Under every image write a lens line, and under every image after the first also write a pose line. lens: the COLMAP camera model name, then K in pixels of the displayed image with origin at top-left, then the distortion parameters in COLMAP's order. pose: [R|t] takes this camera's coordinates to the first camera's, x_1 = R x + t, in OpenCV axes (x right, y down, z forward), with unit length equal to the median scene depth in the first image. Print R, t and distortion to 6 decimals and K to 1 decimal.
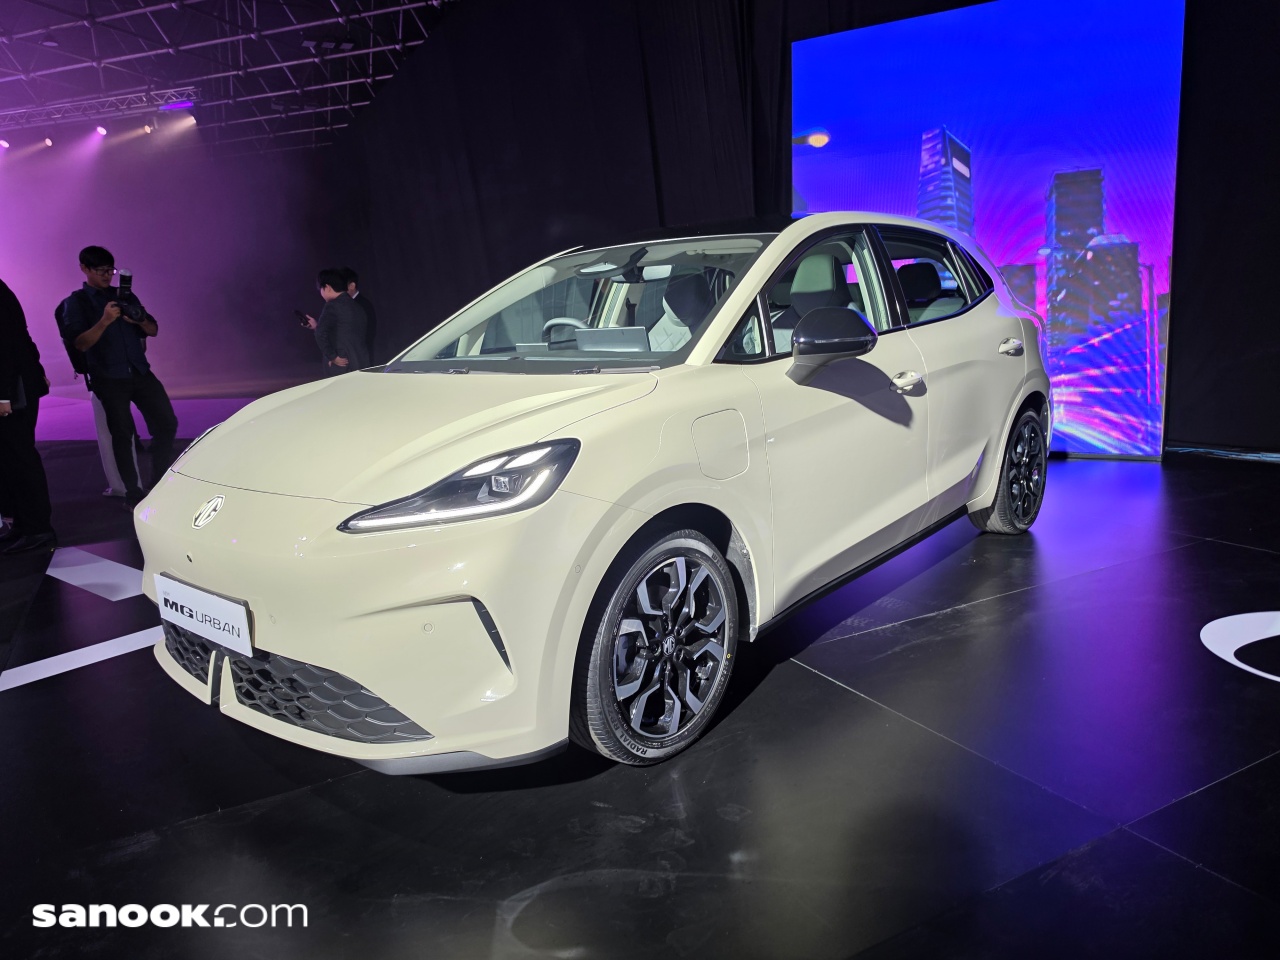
lens RADIAL K [[837.7, 0, 679.2], [0, 837.7, 485.5], [0, 0, 1]] dist [0.029897, -0.038187]
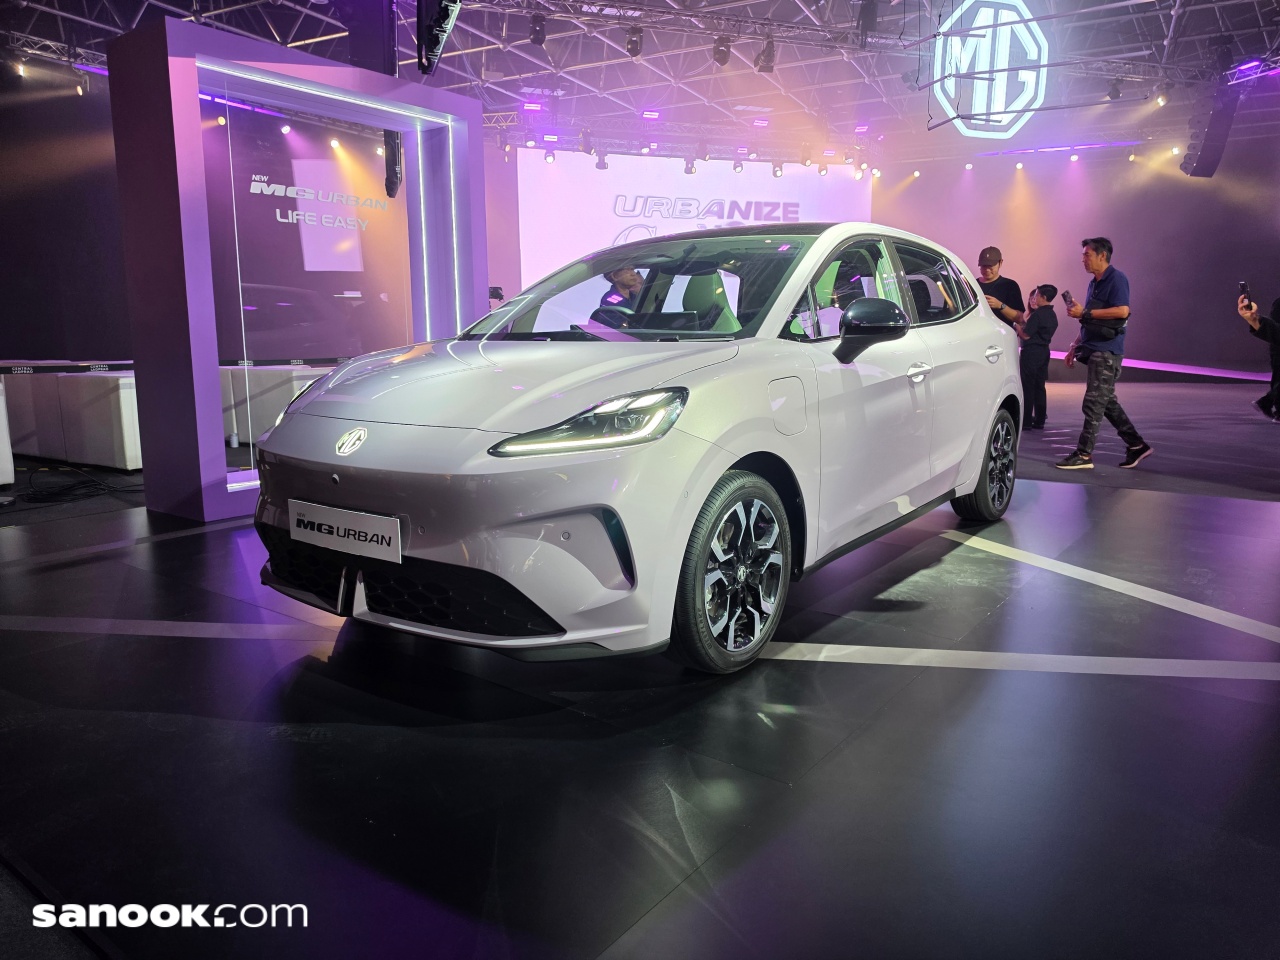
lens RADIAL K [[837.7, 0, 679.2], [0, 837.7, 485.5], [0, 0, 1]] dist [0.029897, -0.038187]
pose [[0.996171, 0.034293, 0.080418, -0.211868], [-0.032009, 0.999052, -0.029516, 0.114376], [-0.081354, 0.026829, 0.996324, -0.177633]]
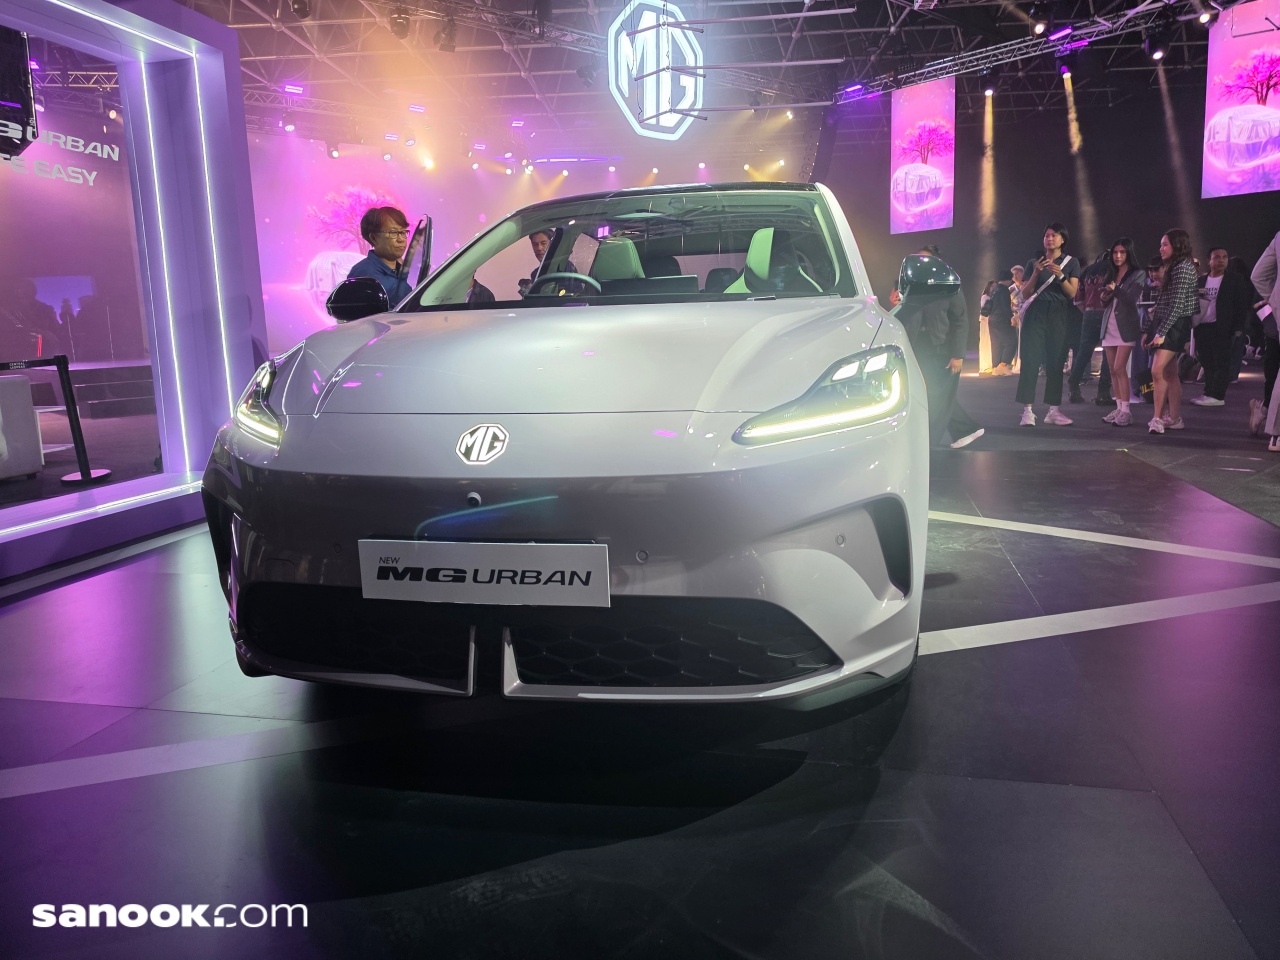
lens RADIAL K [[855.7, 0, 661.0], [0, 855.7, 477.4], [0, 0, 1]] dist [-0.000670, -0.002741]
pose [[0.891333, -0.051821, 0.450378, -0.791726], [0.074975, 0.996616, -0.033709, 0.106284], [-0.447107, 0.063813, 0.892201, 0.219937]]
